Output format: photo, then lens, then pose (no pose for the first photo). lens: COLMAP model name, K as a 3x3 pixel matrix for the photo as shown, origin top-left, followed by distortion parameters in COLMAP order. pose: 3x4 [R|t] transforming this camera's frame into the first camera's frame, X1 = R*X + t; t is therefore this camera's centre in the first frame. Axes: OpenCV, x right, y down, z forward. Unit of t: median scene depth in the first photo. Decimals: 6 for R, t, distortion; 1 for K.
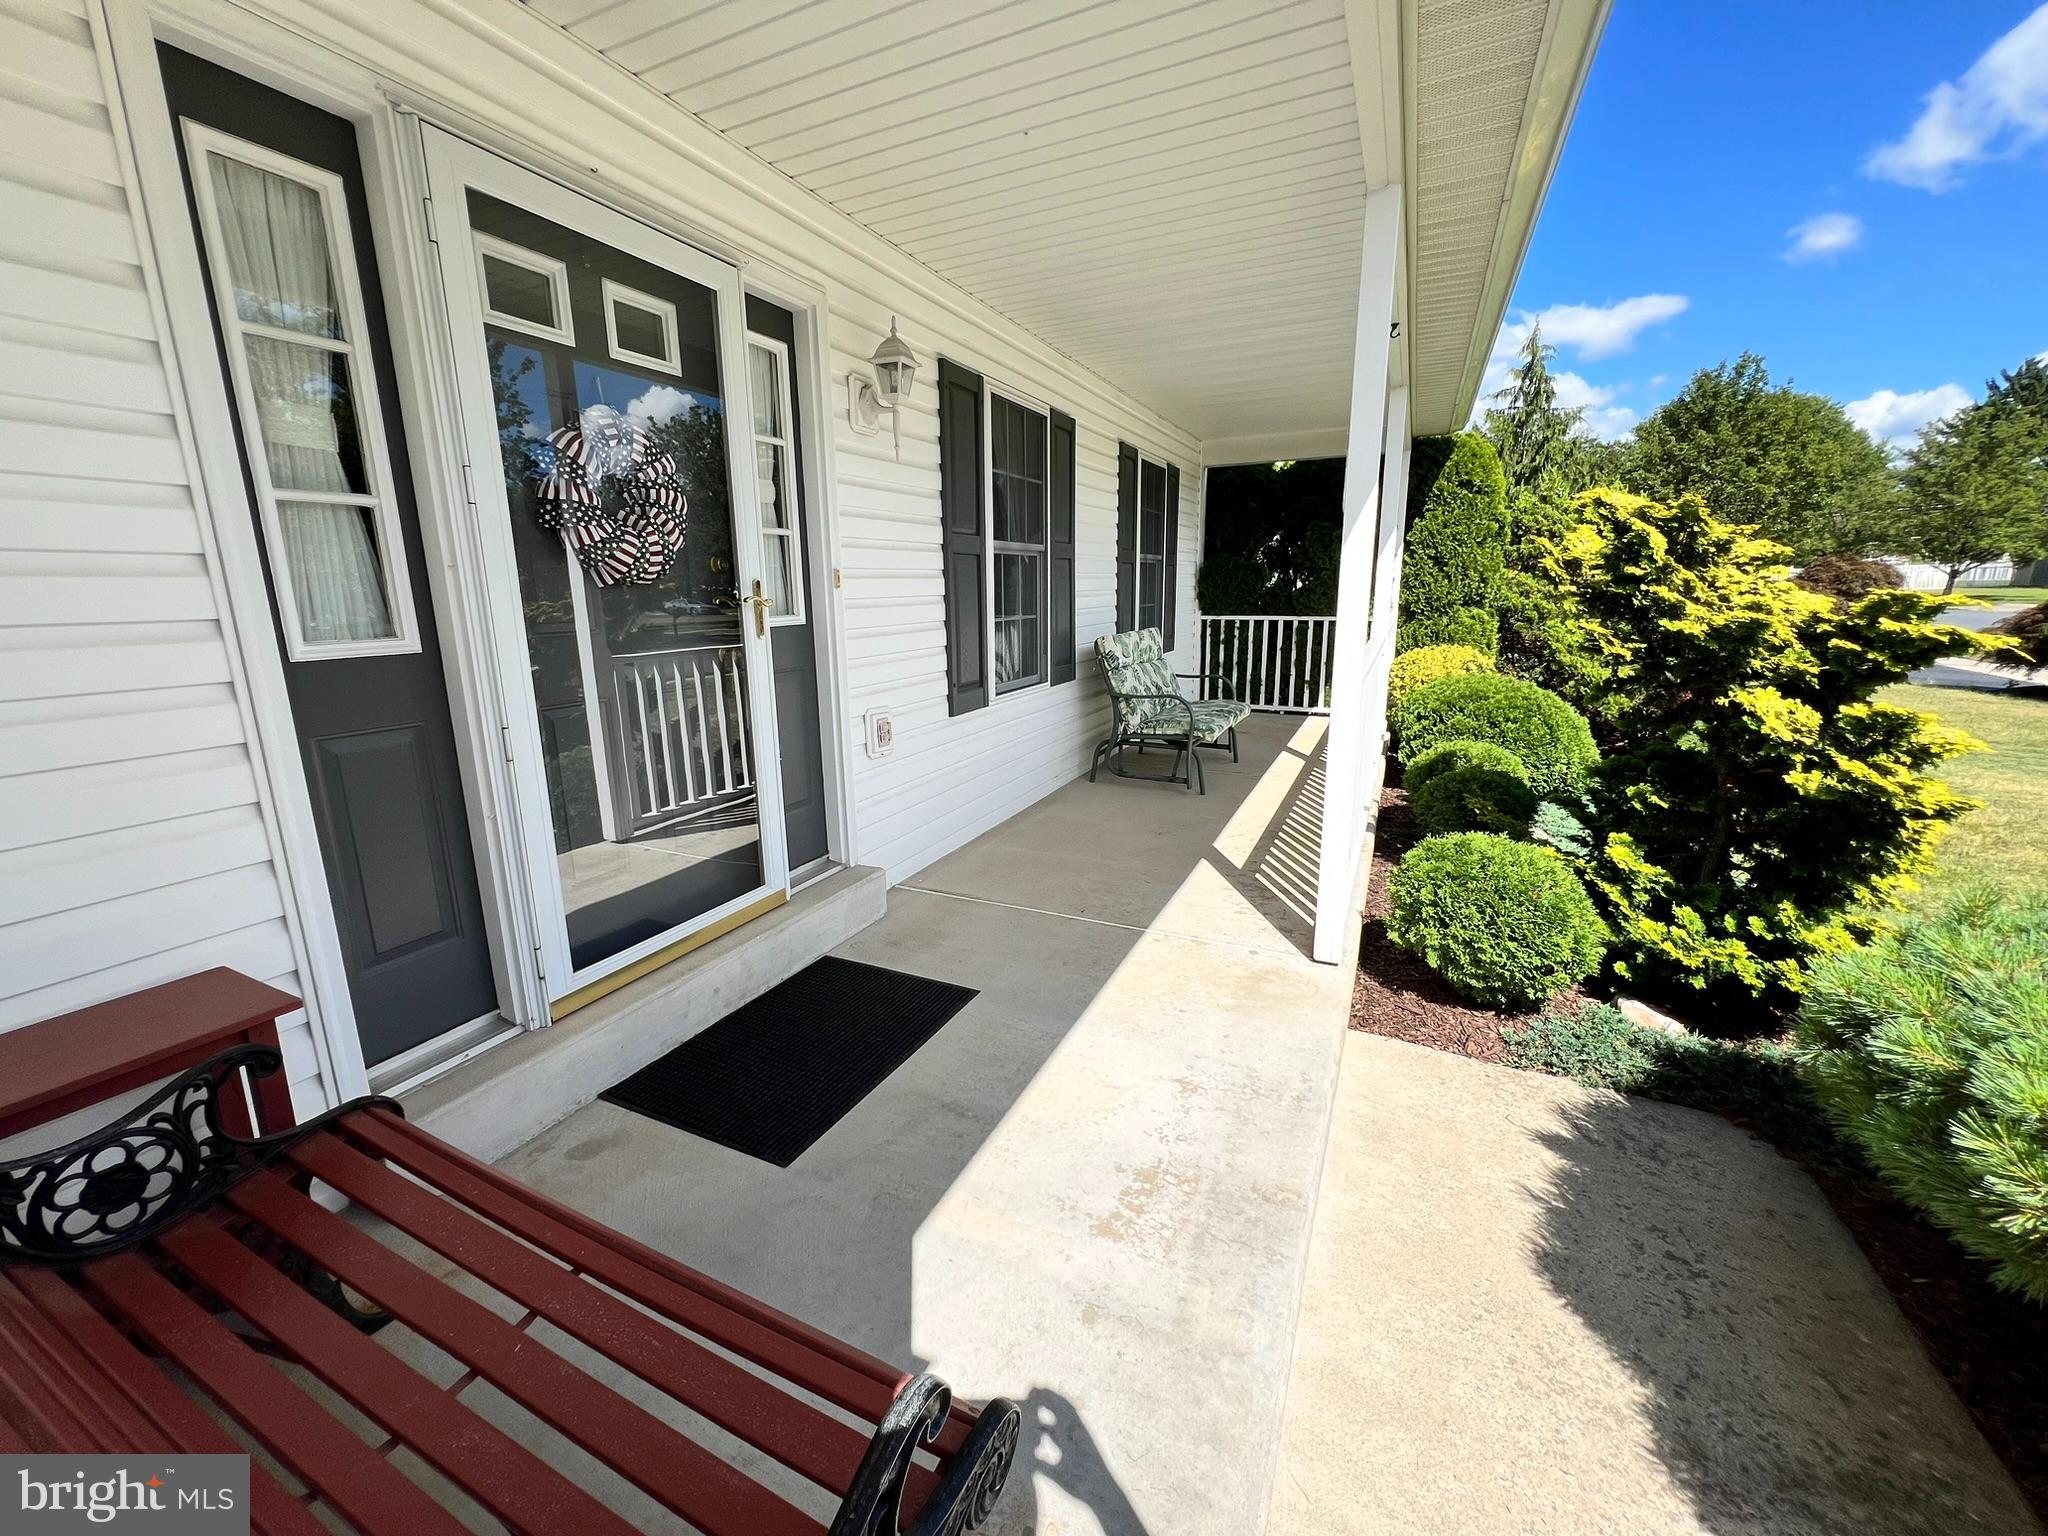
lens RADIAL K [[828.6, 0, 1024.0], [0, 828.6, 768.0], [0, 0, 1]] dist [0.002964, 0.000424]
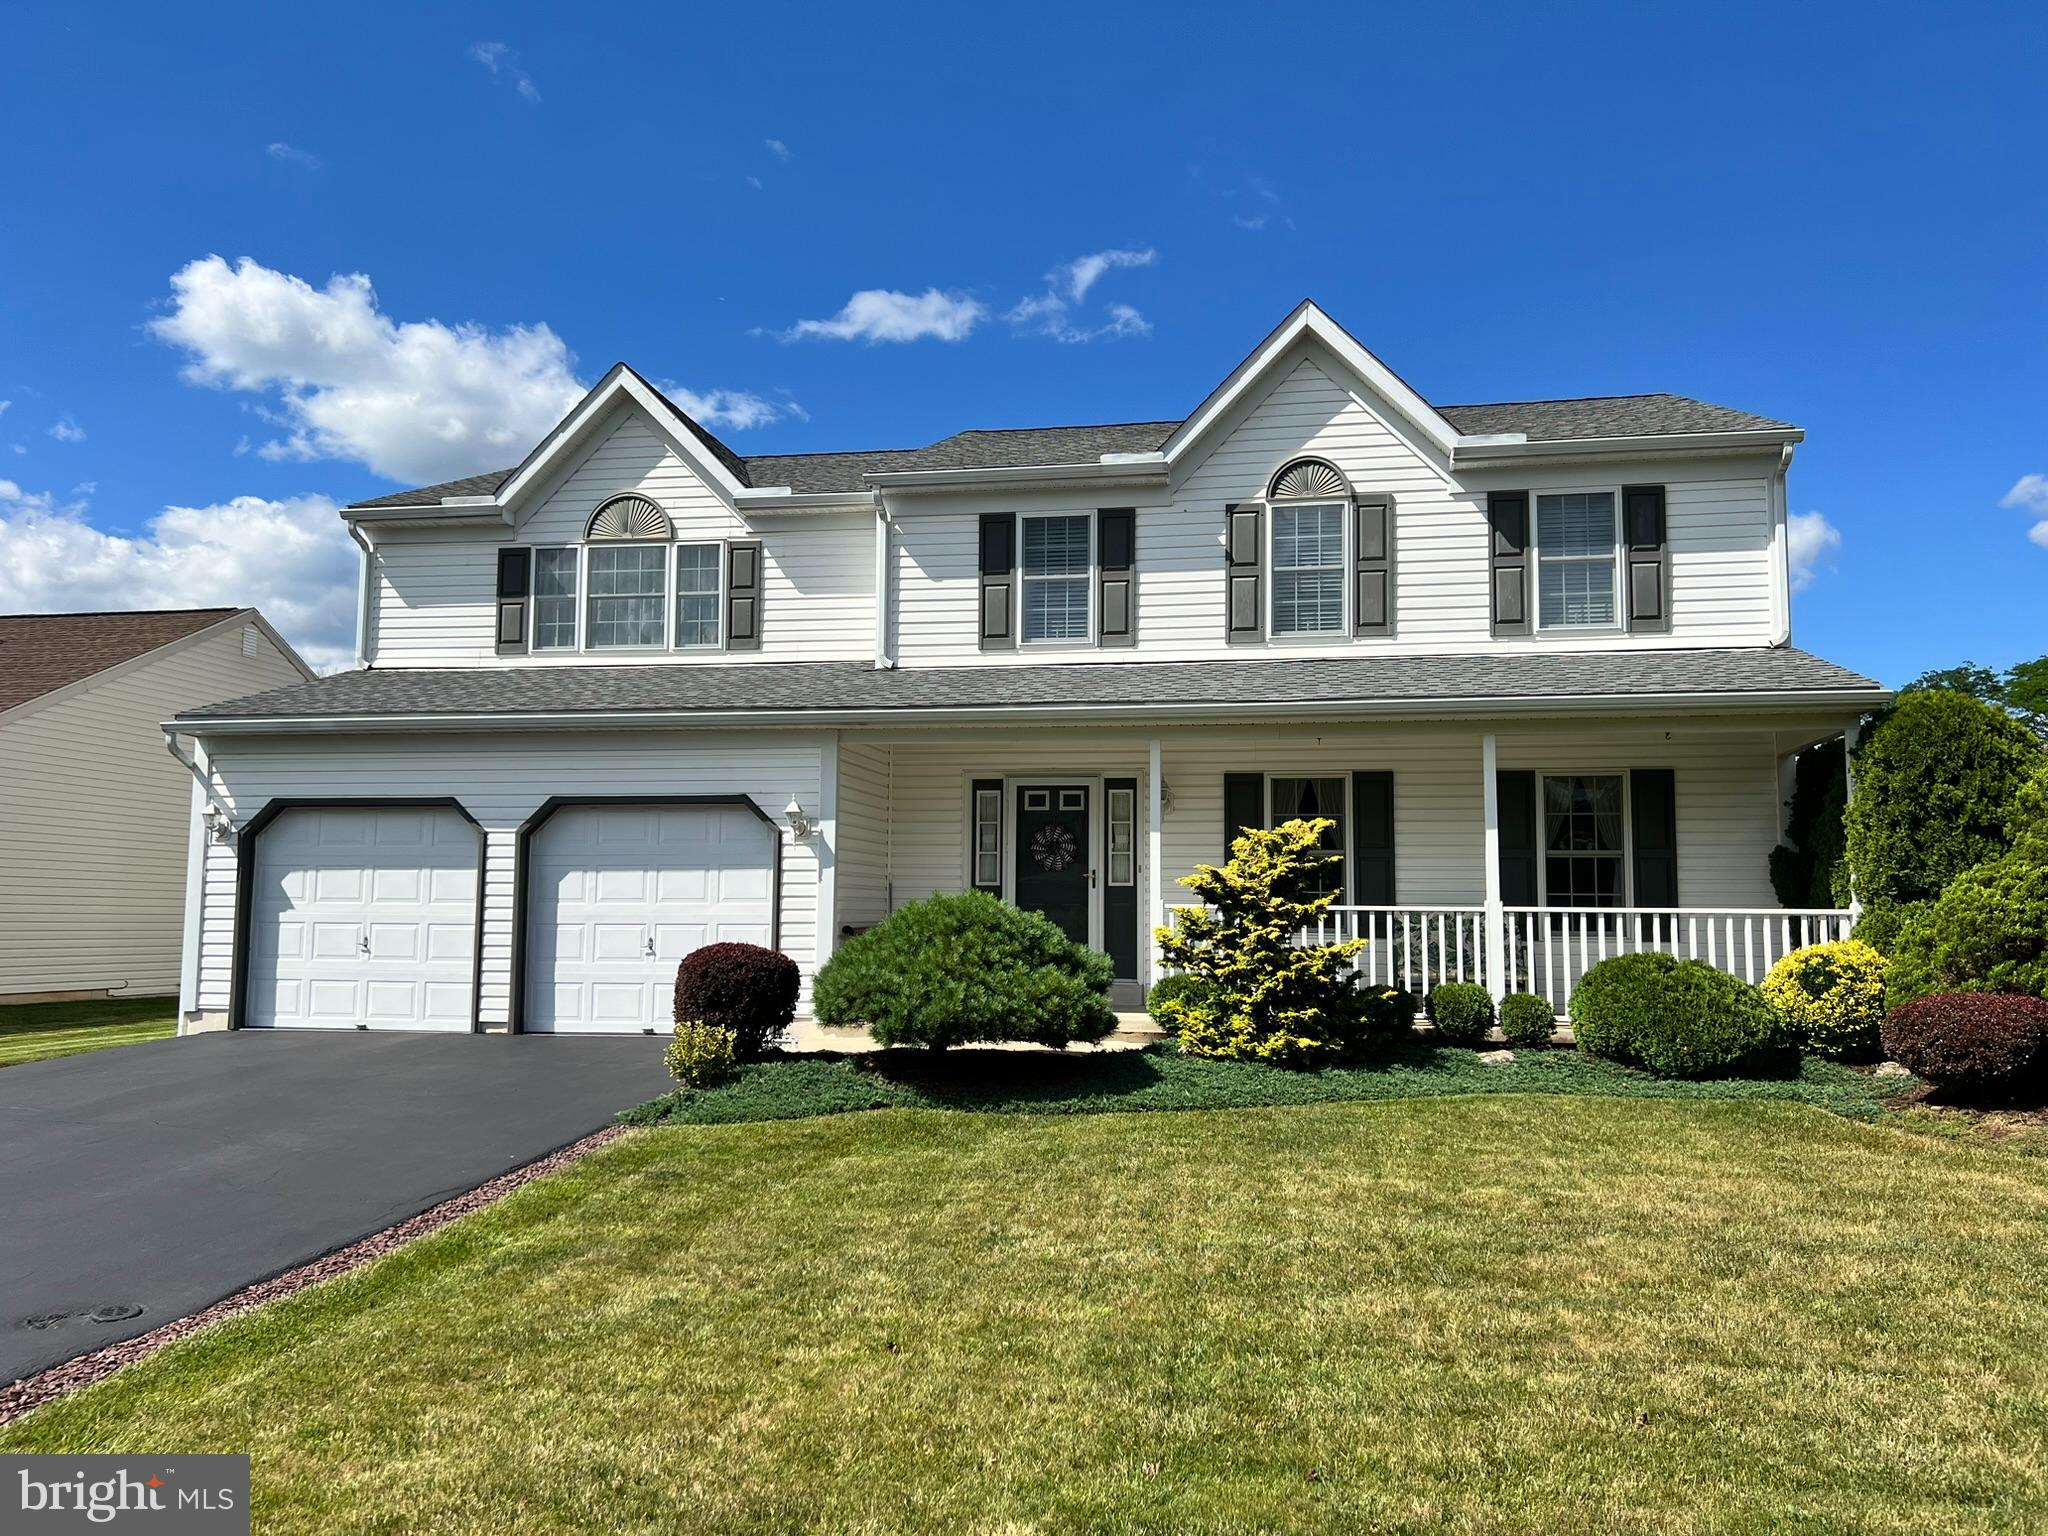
lens RADIAL K [[1576.7, 0, 1028.6], [0, 1576.7, 773.0], [0, 0, 1]] dist [0.120579, -0.265633]
pose [[0.266928, -0.075586, -0.960748, 5.007336], [-0.219009, 0.966078, -0.136853, 0.266436], [0.938501, 0.246942, 0.241319, -0.687911]]
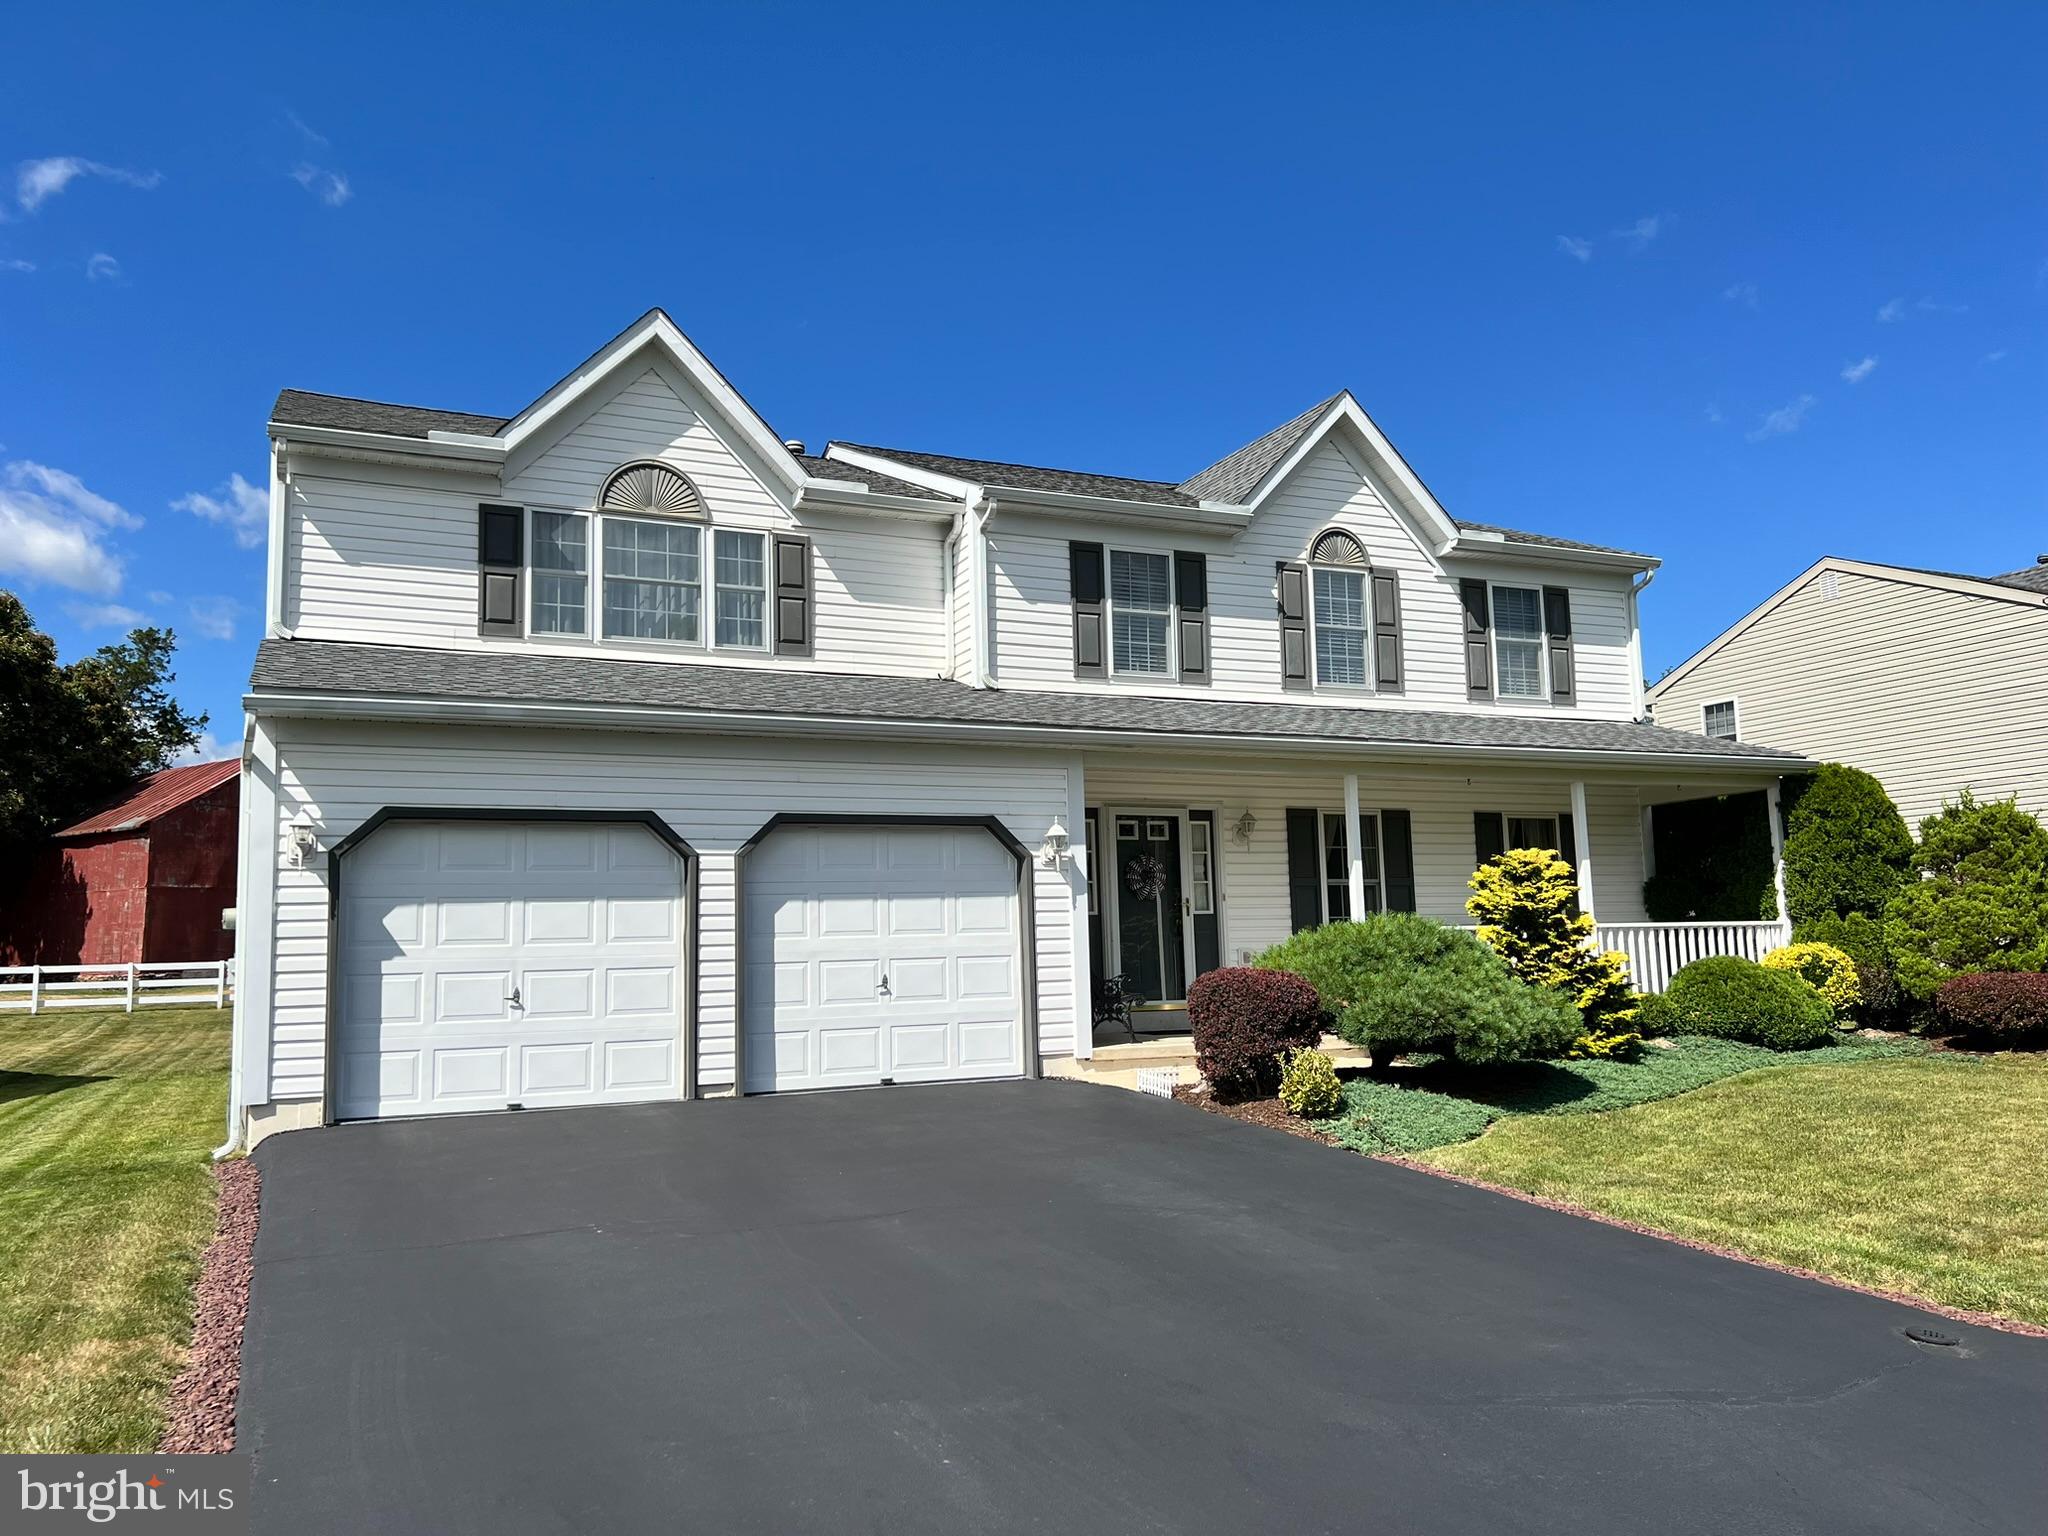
lens RADIAL K [[1576.7, 0, 1028.6], [0, 1576.7, 773.0], [0, 0, 1]] dist [0.120579, -0.265633]
pose [[0.776223, -0.083785, -0.624866, 2.875500], [-0.119761, 0.953489, -0.276617, 1.008661], [0.618979, 0.289551, 0.730086, -3.729432]]
